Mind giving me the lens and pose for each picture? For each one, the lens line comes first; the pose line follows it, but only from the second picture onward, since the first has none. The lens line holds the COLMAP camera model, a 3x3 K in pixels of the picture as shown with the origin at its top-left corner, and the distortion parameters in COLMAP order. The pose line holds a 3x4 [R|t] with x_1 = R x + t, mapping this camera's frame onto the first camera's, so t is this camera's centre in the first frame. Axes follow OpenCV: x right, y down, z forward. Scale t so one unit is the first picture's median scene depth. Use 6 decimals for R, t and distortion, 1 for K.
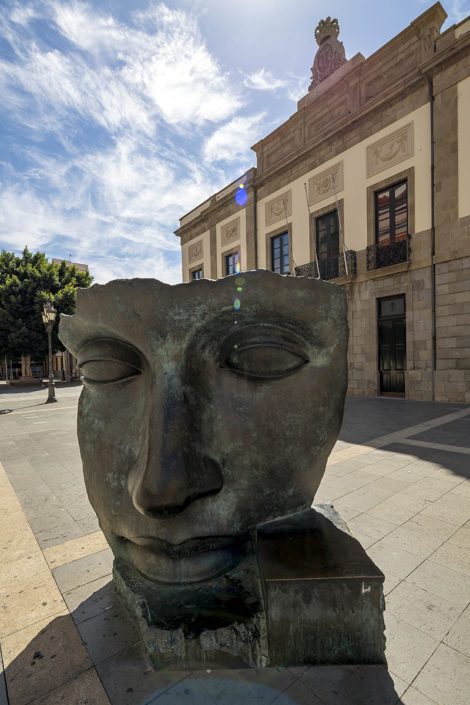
lens RADIAL K [[340.8, 0, 235.4], [0, 340.8, 377.2], [0, 0, 1]] dist [-0.000189, -0.000873]
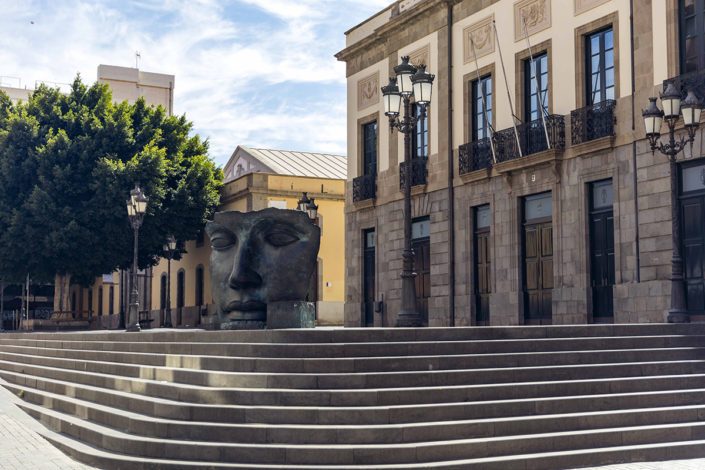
lens RADIAL K [[1022.9, 0, 352.5], [0, 1022.9, 235.0], [0, 0, 1]] dist [0.001250, 0.008960]
pose [[0.976969, 0.005250, -0.213315, 0.322382], [-0.032850, 0.991480, -0.126050, 0.125667], [0.210836, 0.130154, 0.968818, -0.909574]]
